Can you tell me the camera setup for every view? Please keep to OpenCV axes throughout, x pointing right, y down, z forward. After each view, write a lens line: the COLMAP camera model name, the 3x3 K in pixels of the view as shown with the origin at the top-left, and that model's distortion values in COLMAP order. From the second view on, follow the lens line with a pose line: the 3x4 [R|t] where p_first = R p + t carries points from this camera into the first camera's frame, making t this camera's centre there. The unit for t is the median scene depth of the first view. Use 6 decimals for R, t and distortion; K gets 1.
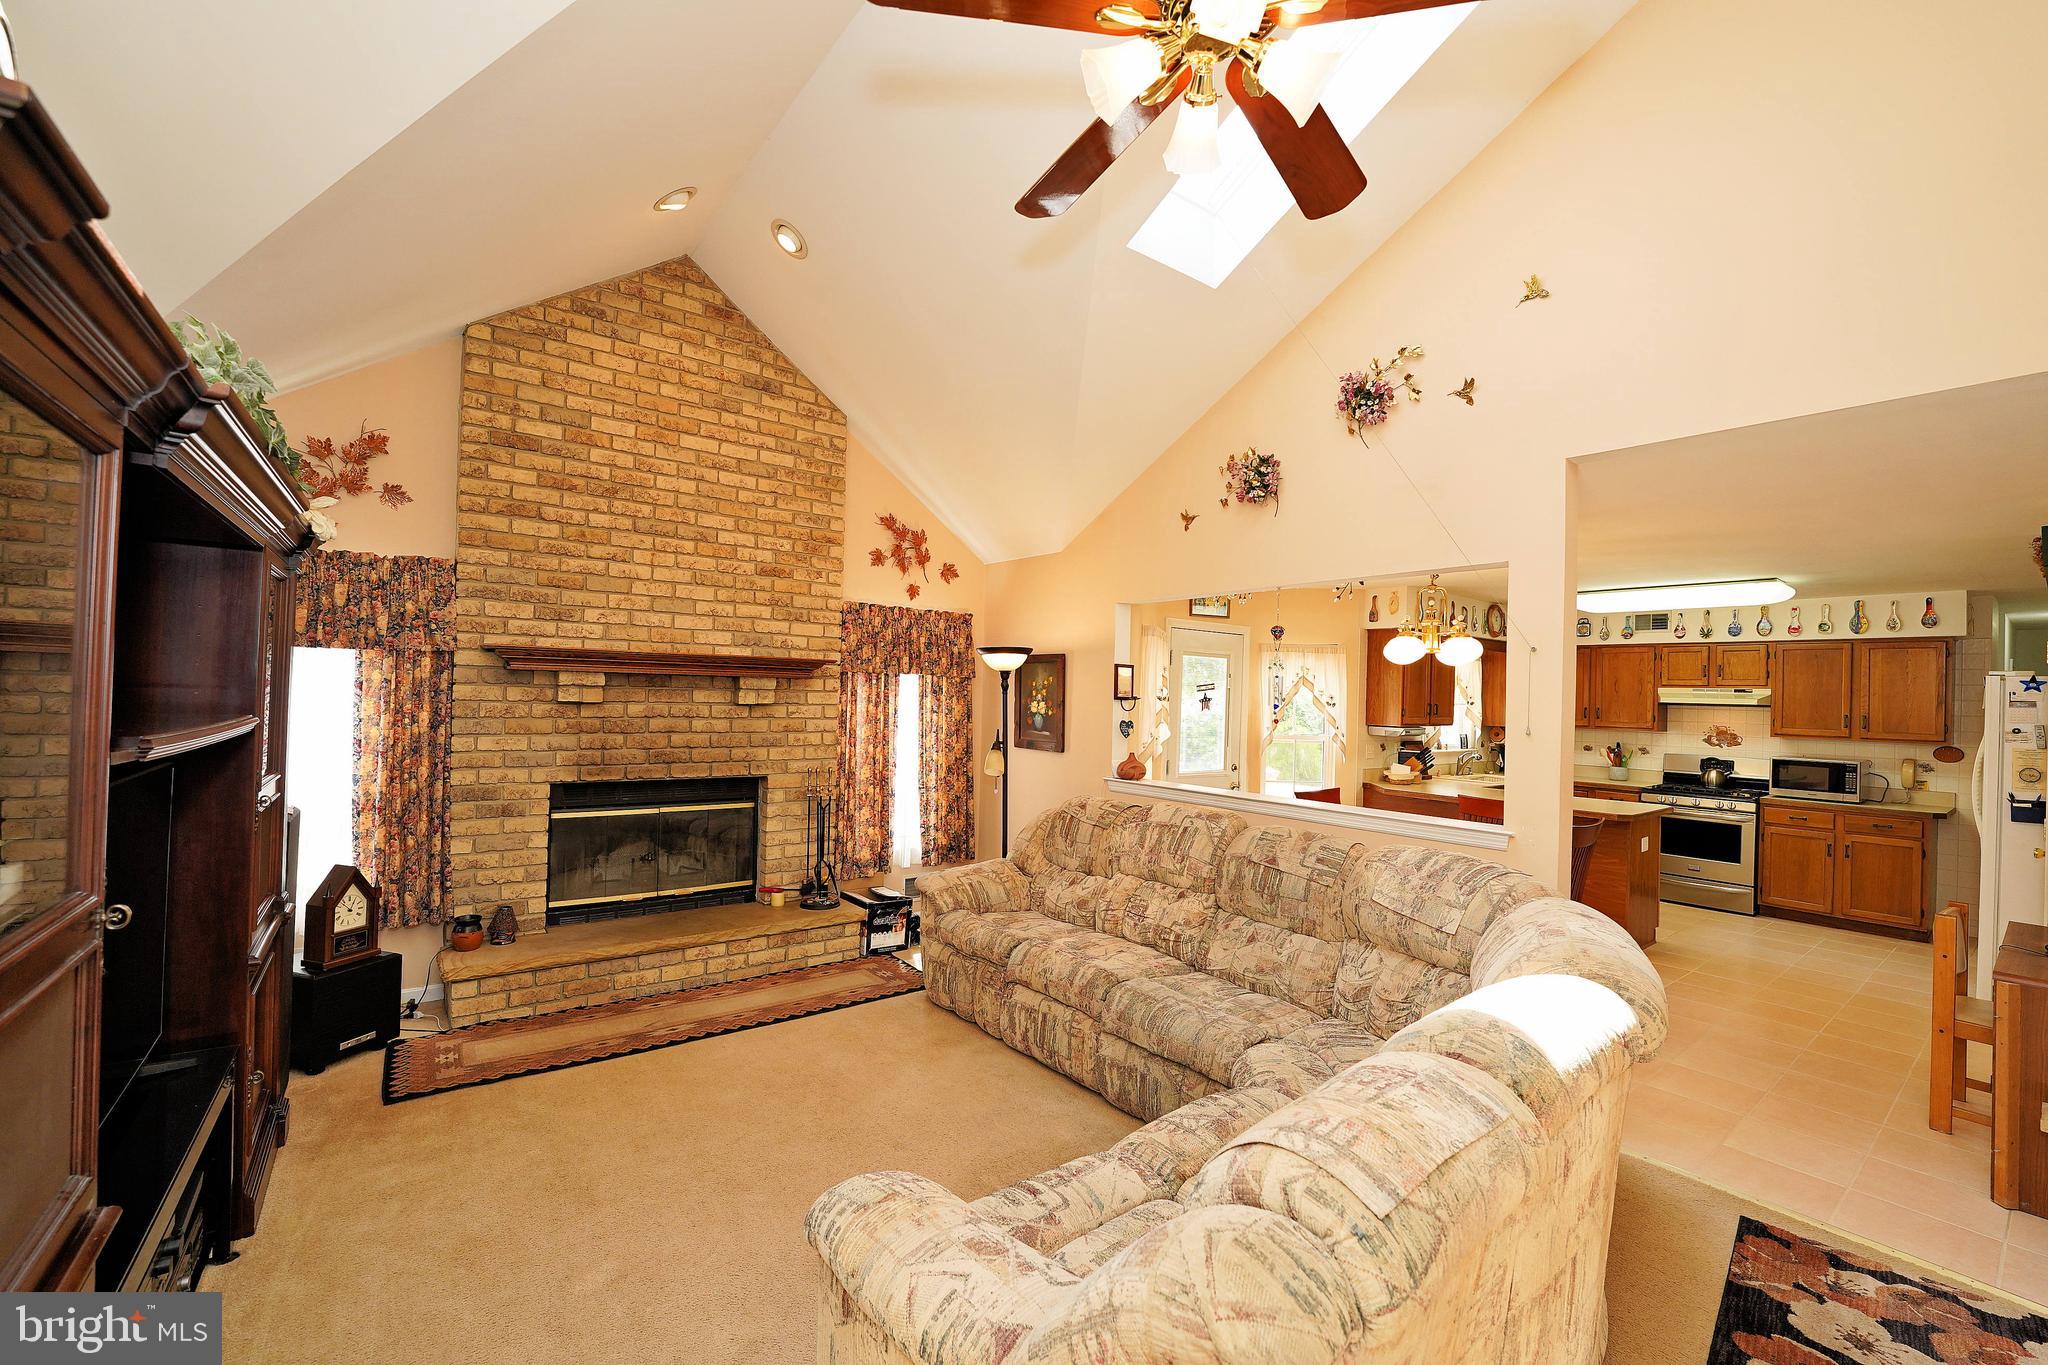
lens RADIAL K [[834.6, 0, 1026.5], [0, 834.6, 686.1], [0, 0, 1]] dist [-0.030547, 0.003434]
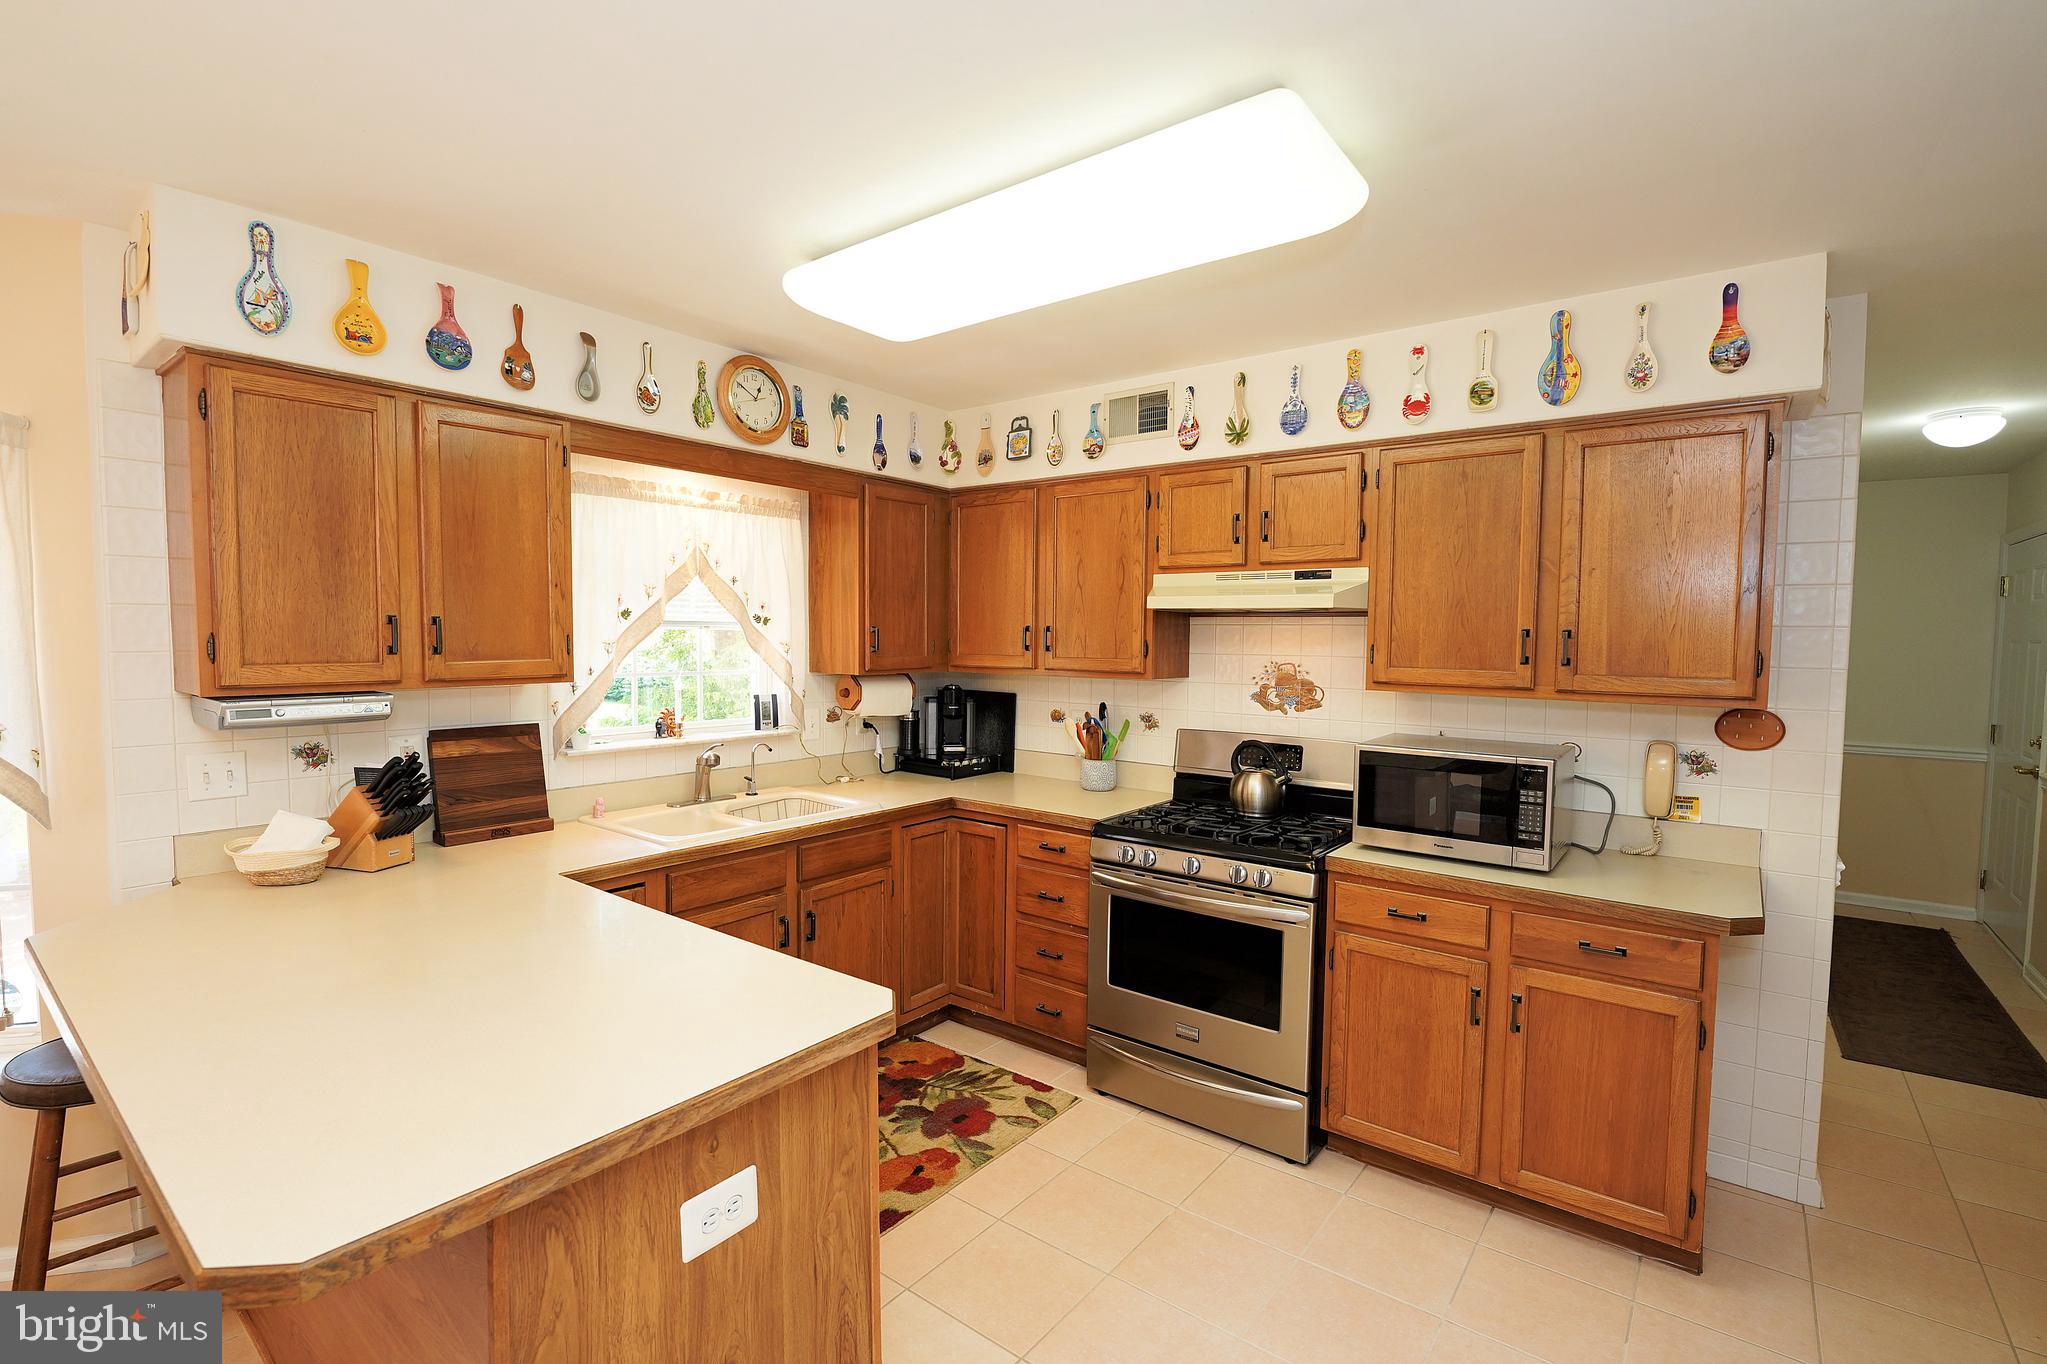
lens RADIAL K [[917.2, 0, 1026.4], [0, 917.2, 685.8], [0, 0, 1]] dist [-0.023130, -0.000251]
pose [[0.965400, -0.032637, 0.258724, 0.827772], [0.014496, 0.997319, 0.071720, 0.033937], [-0.260371, -0.065488, 0.963285, 0.798354]]
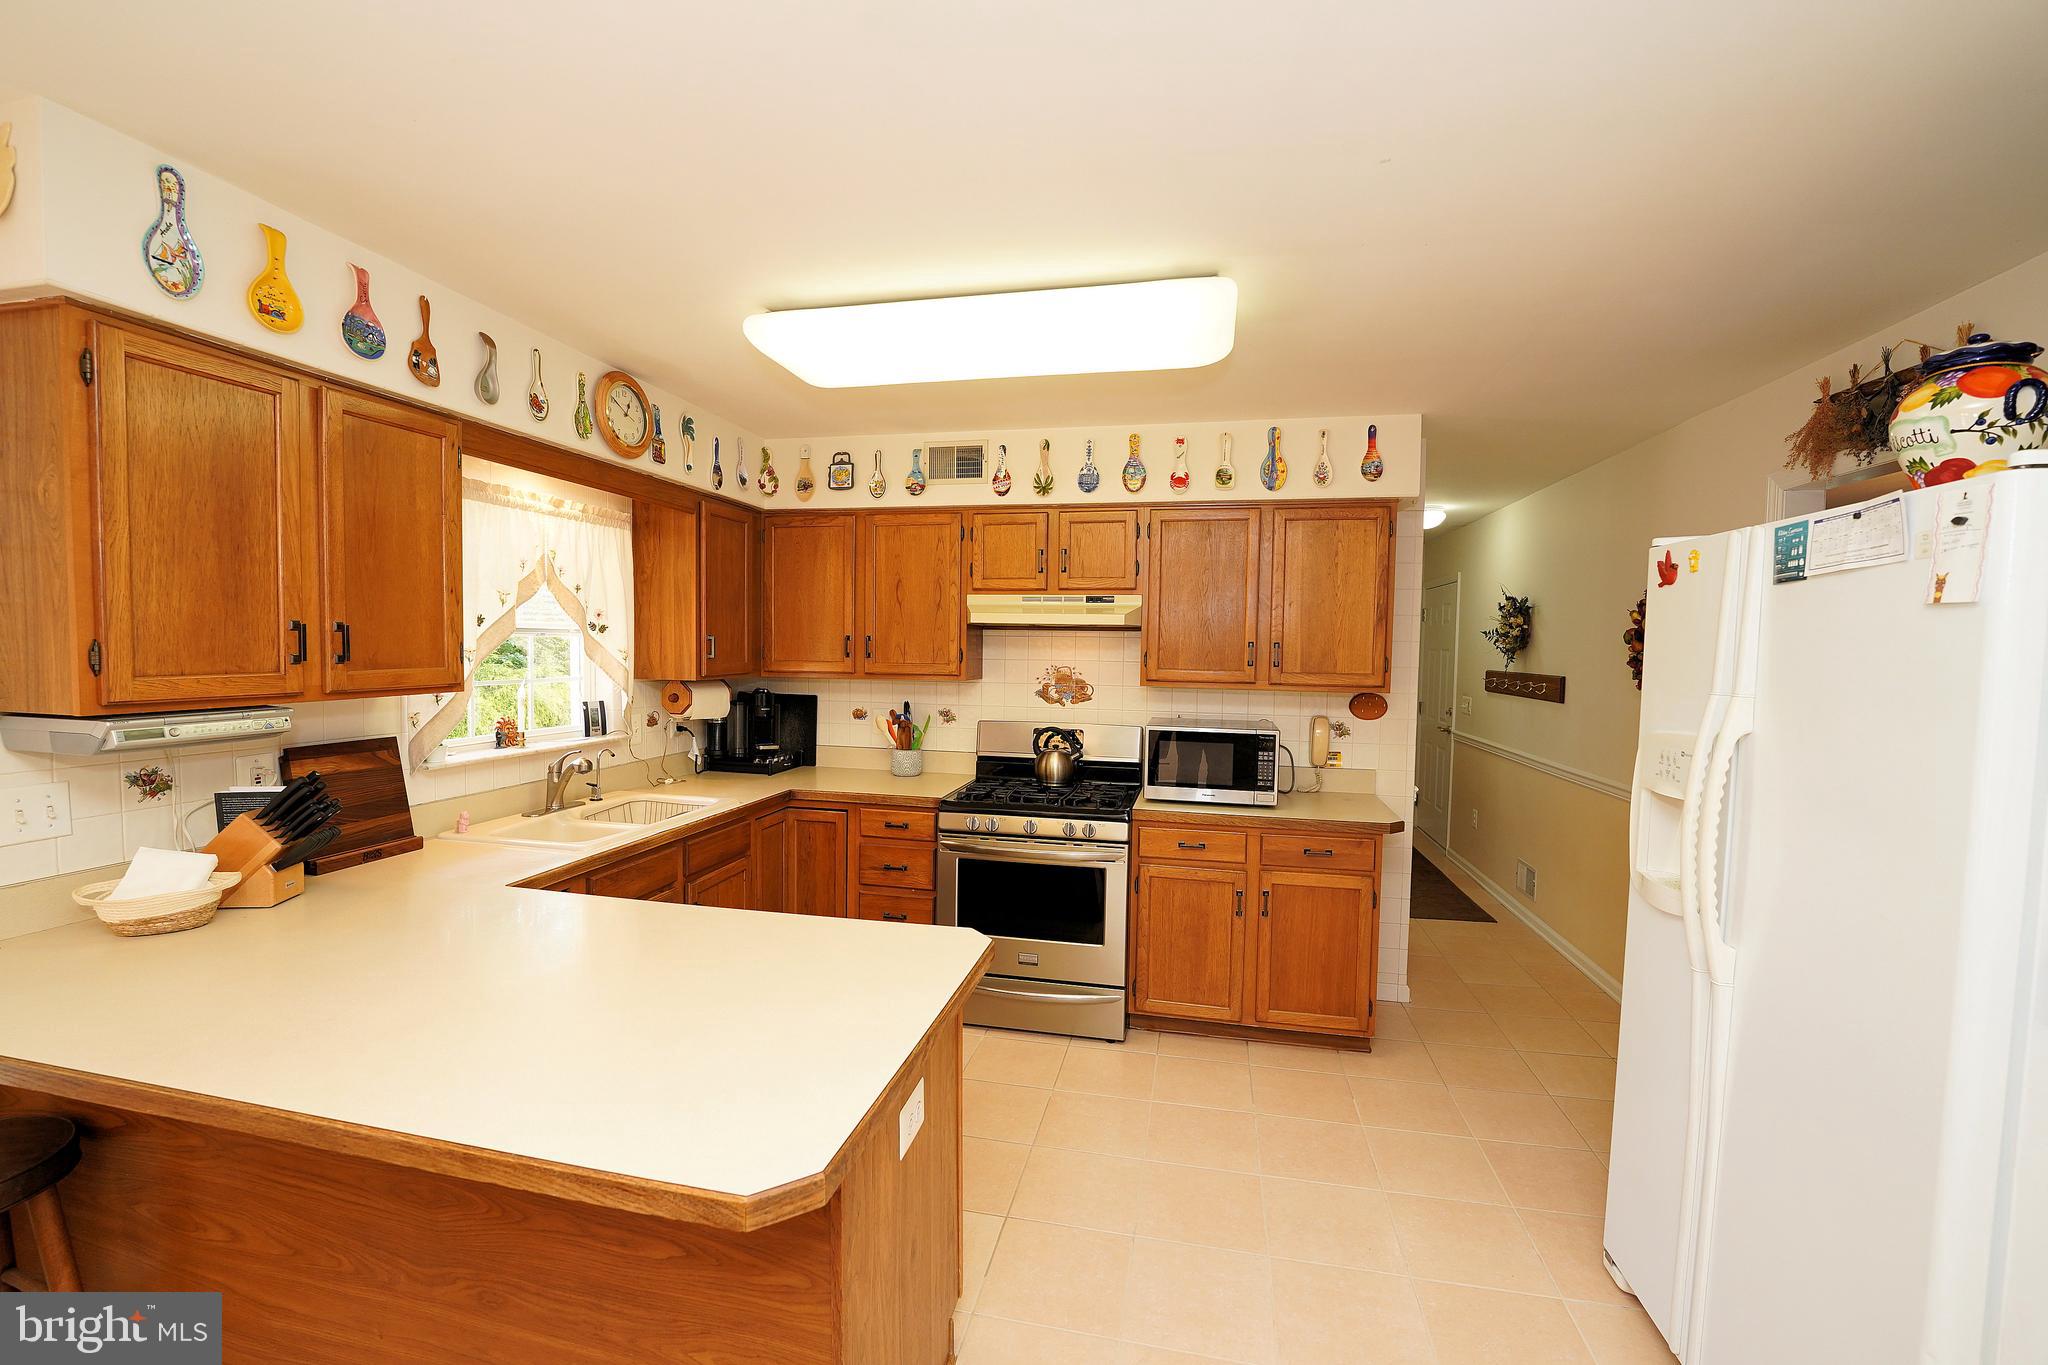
lens RADIAL K [[834.6, 0, 1026.5], [0, 834.6, 686.1], [0, 0, 1]] dist [-0.030547, 0.003434]
pose [[0.758305, -0.047634, 0.650157, 0.649331], [0.000096, 0.997335, 0.072958, 0.029354], [-0.651899, -0.055262, 0.756289, 0.823453]]
